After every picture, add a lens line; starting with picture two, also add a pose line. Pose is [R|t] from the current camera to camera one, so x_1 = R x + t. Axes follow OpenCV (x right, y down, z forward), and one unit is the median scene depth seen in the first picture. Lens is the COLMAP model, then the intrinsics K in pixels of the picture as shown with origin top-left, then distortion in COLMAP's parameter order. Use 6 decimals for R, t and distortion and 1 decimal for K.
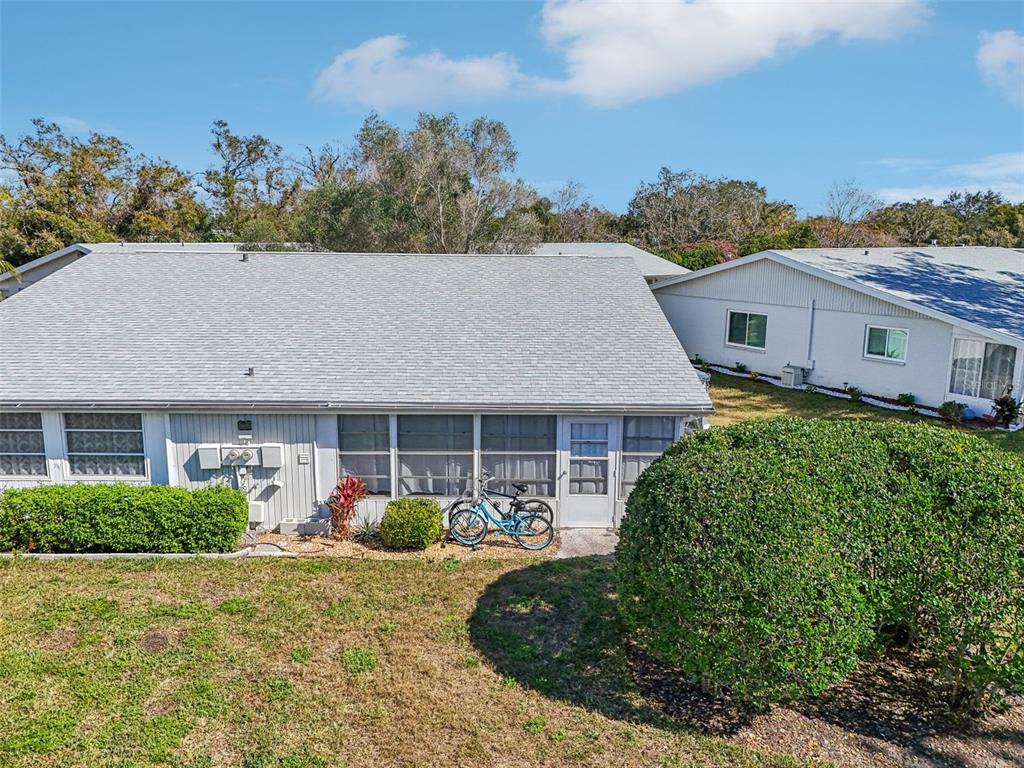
lens RADIAL K [[750.7, 0, 512.0], [0, 750.7, 384.0], [0, 0, 1]] dist [0.043500, -0.003637]
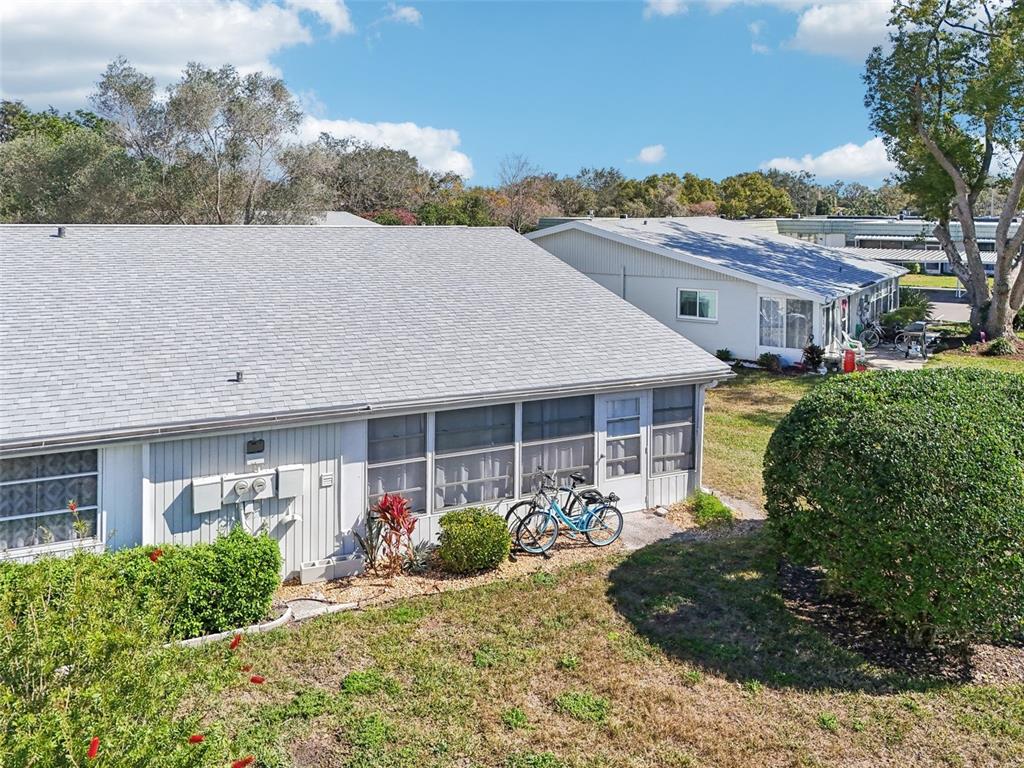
lens RADIAL K [[816.1, 0, 515.5], [0, 816.1, 242.9], [0, 0, 1]] dist [0.037258, -0.011090]
pose [[0.898105, -0.015305, 0.439515, -0.474195], [0.078910, 0.988783, -0.126812, -0.023538], [-0.432644, 0.148573, 0.889238, 0.102241]]
